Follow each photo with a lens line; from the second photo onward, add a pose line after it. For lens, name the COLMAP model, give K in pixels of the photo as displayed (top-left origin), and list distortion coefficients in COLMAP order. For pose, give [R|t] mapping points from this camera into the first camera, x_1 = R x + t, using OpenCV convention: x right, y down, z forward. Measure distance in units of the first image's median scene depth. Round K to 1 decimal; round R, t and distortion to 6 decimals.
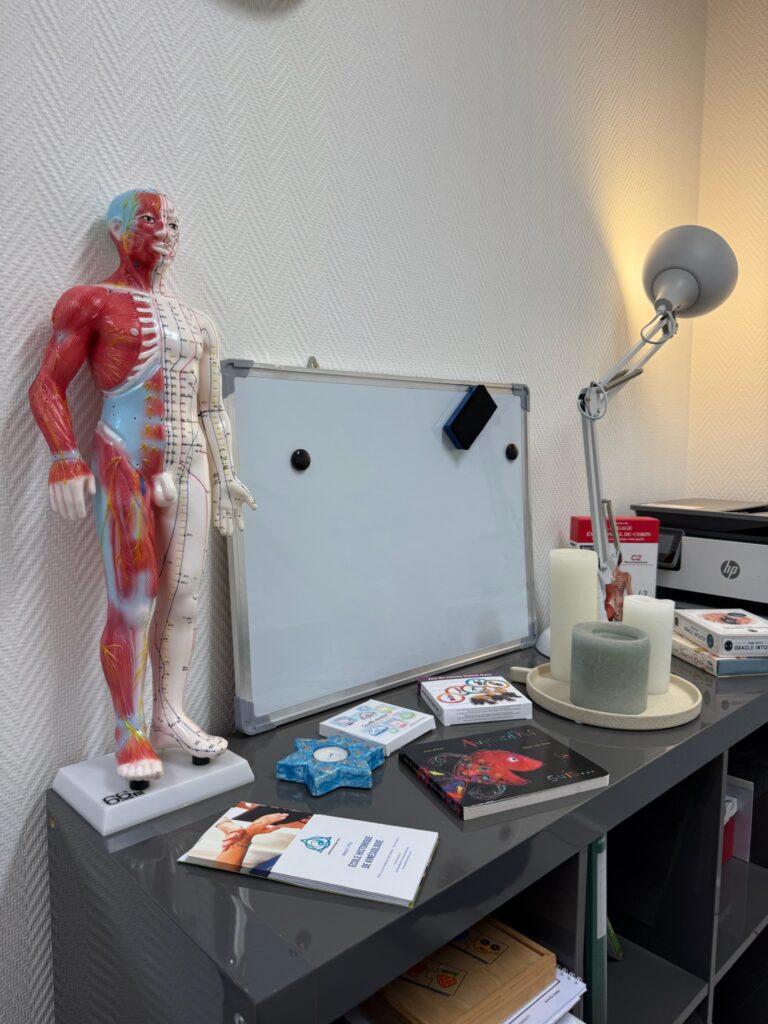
lens RADIAL K [[722.8, 0, 384.0], [0, 722.8, 512.0], [0, 0, 1]] dist [0.108354, -0.210676]
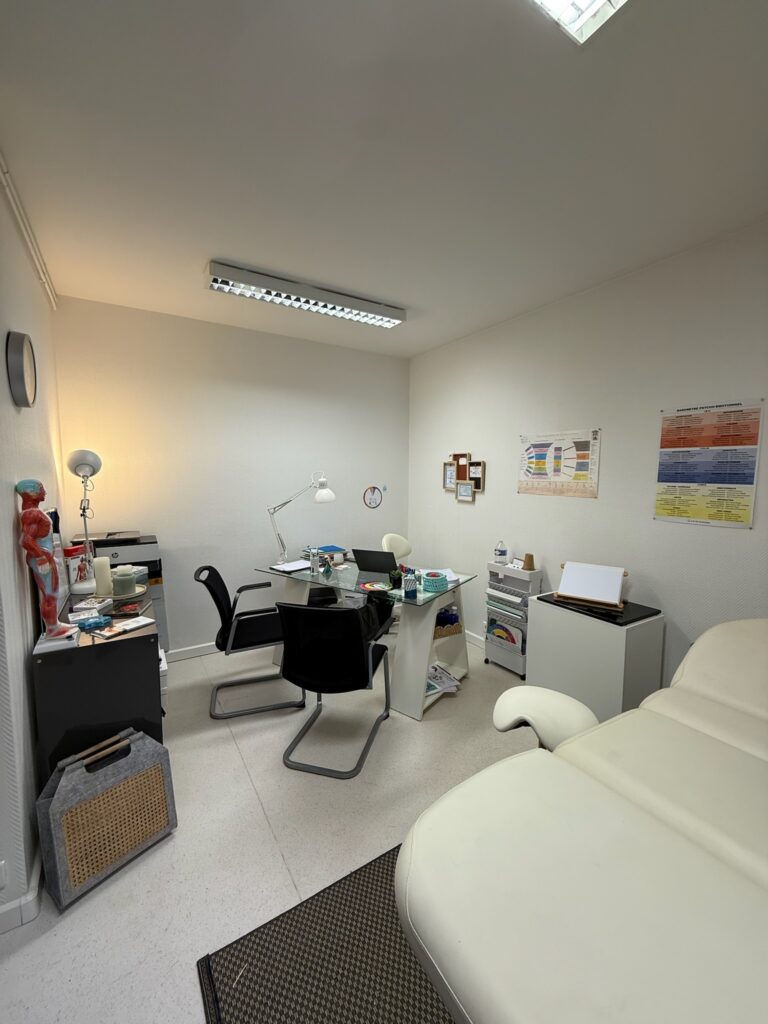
lens RADIAL K [[408.4, 0, 383.5], [0, 408.4, 509.4], [0, 0, 1]] dist [0.001753, 0.000057]
pose [[0.195892, -0.098749, 0.975641, -1.866557], [0.092351, 0.992353, 0.081898, -0.291484], [-0.976267, 0.074058, 0.203514, -1.010118]]
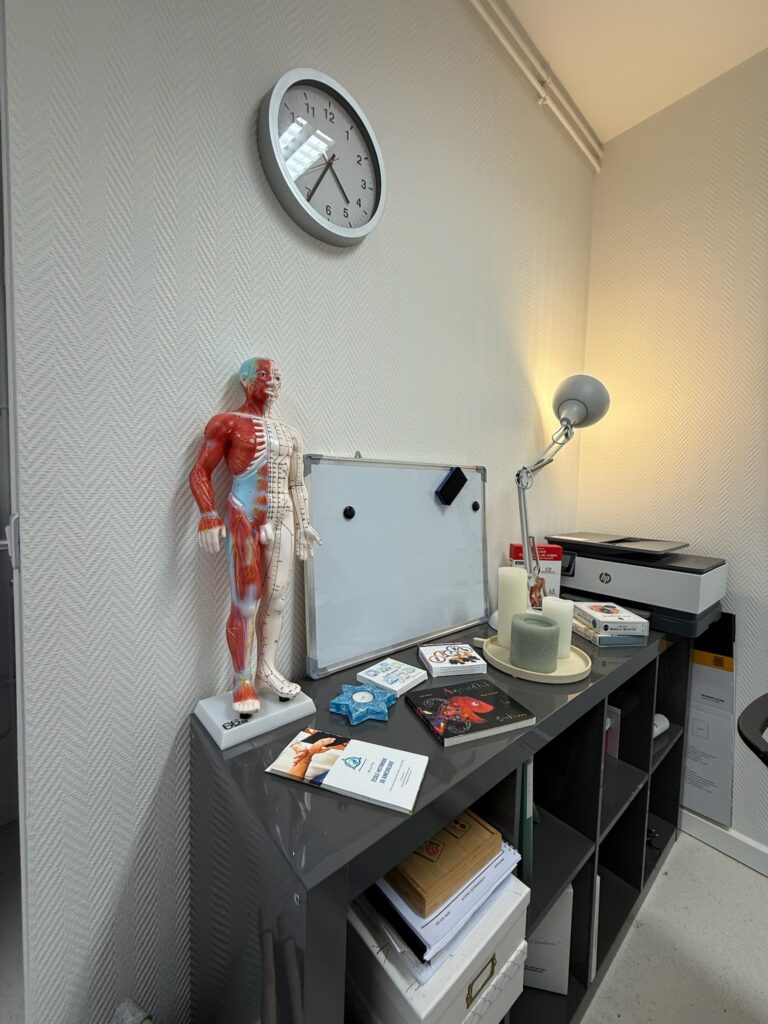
lens RADIAL K [[408.4, 0, 383.5], [0, 408.4, 509.4], [0, 0, 1]] dist [0.001753, 0.000057]
pose [[0.999026, 0.020062, -0.039288, 0.000496], [-0.021615, 0.998985, -0.039514, -0.053189], [0.038456, 0.040325, 0.998446, 0.074055]]
